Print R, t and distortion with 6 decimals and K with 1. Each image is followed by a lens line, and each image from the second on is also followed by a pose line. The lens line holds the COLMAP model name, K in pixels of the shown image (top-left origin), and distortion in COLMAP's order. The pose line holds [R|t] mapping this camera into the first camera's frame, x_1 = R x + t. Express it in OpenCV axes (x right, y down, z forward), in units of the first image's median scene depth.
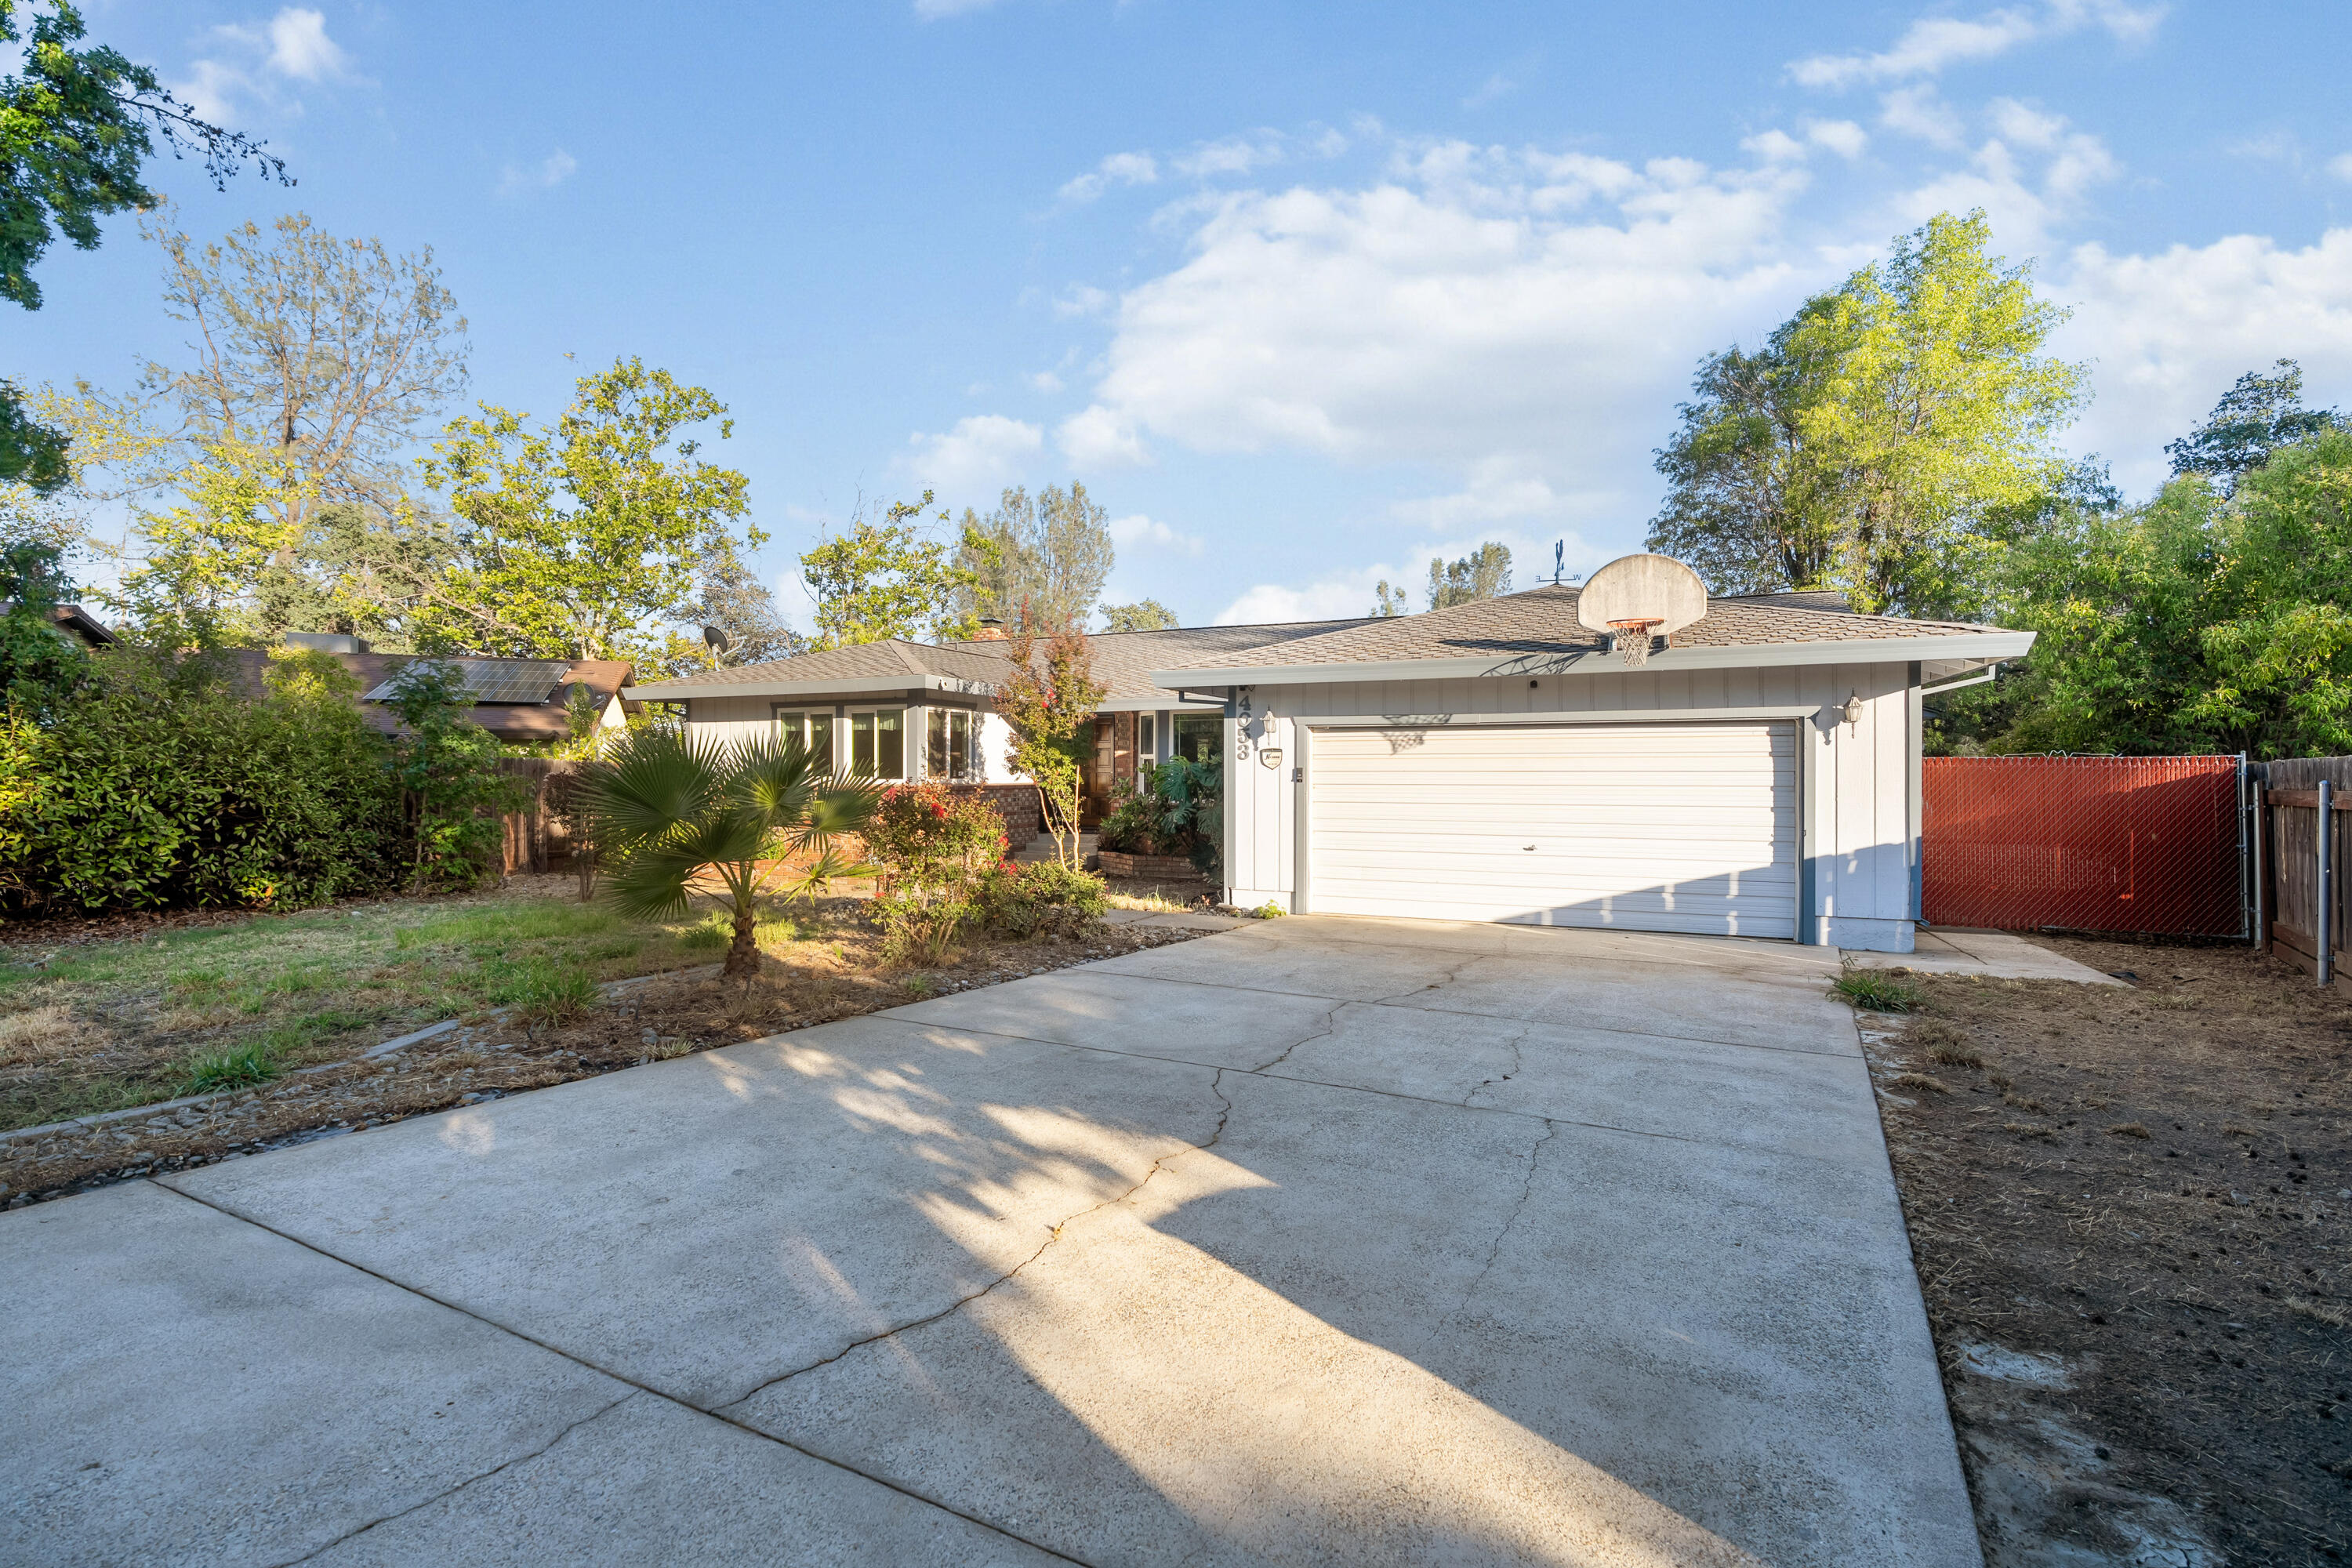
lens RADIAL K [[1125.1, 0, 1332.8], [0, 1125.1, 787.1], [0, 0, 1]] dist [-0.001101, -0.001288]
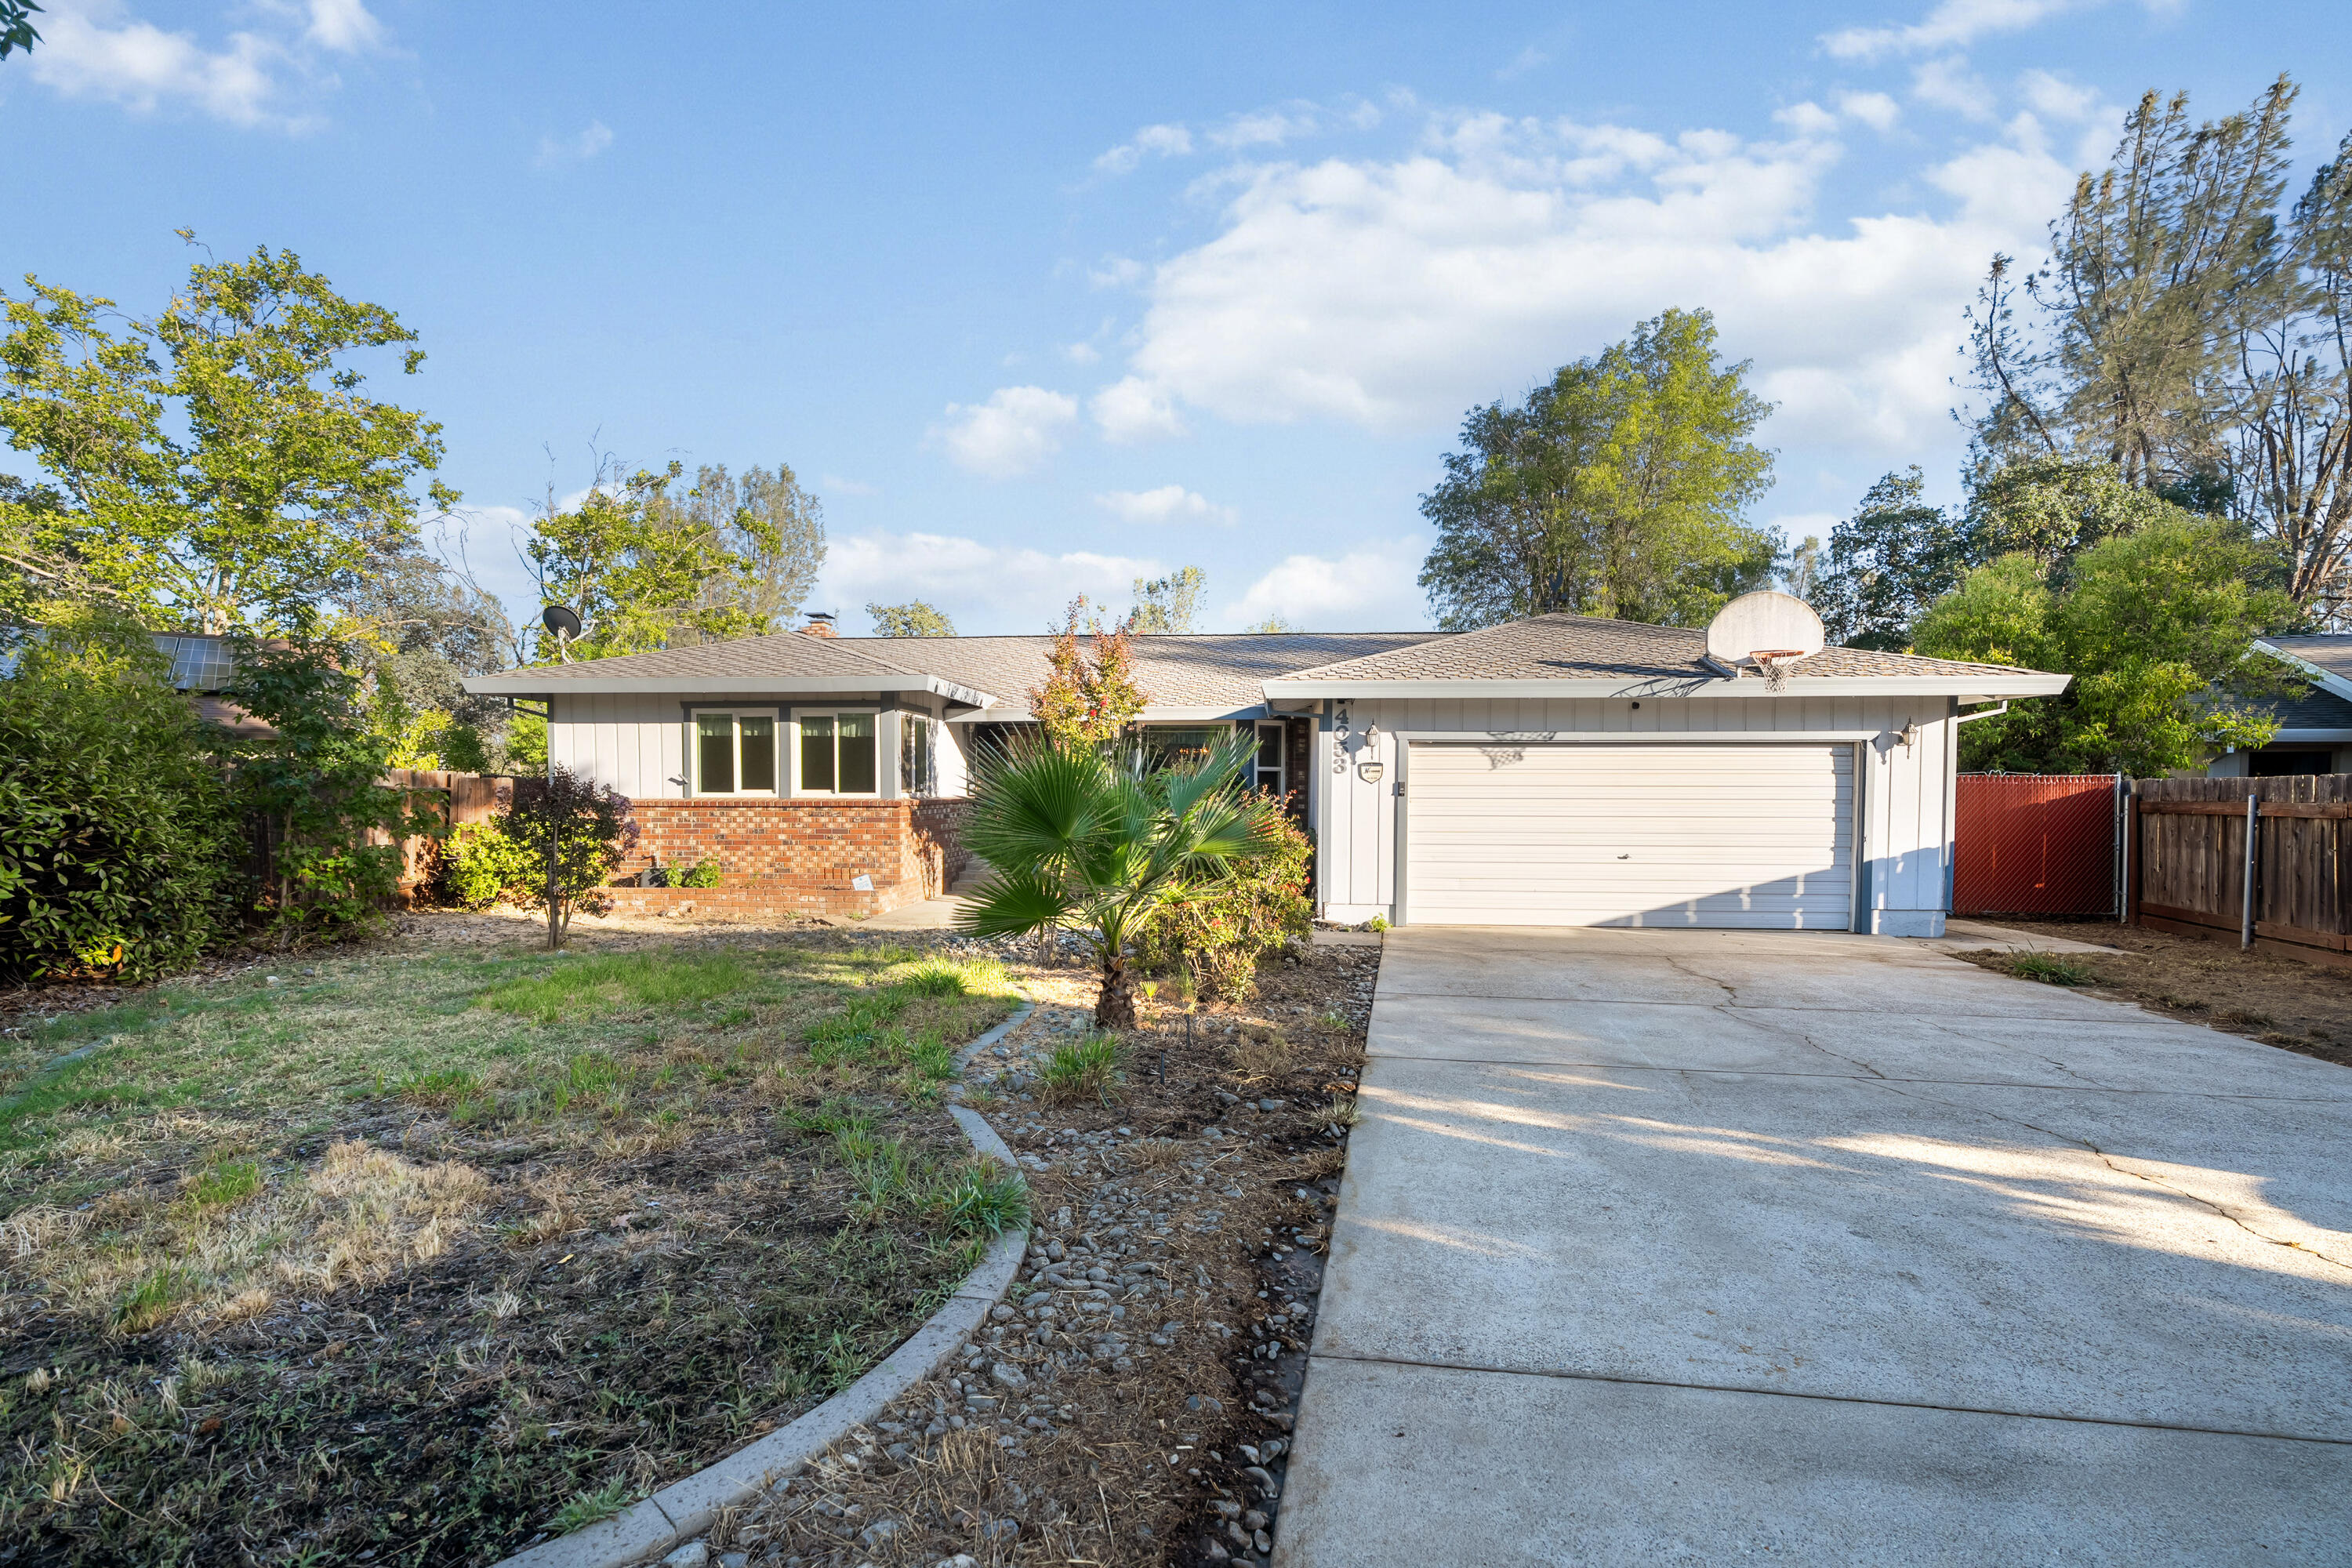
lens RADIAL K [[1069.9, 0, 1282.0], [0, 1069.9, 831.7], [0, 0, 1]] dist [-0.002122, 0.000387]
pose [[0.945326, -0.012287, 0.325897, -0.444591], [0.001850, 0.999476, 0.032317, -0.003787], [-0.326123, -0.029947, 0.944853, 0.123825]]
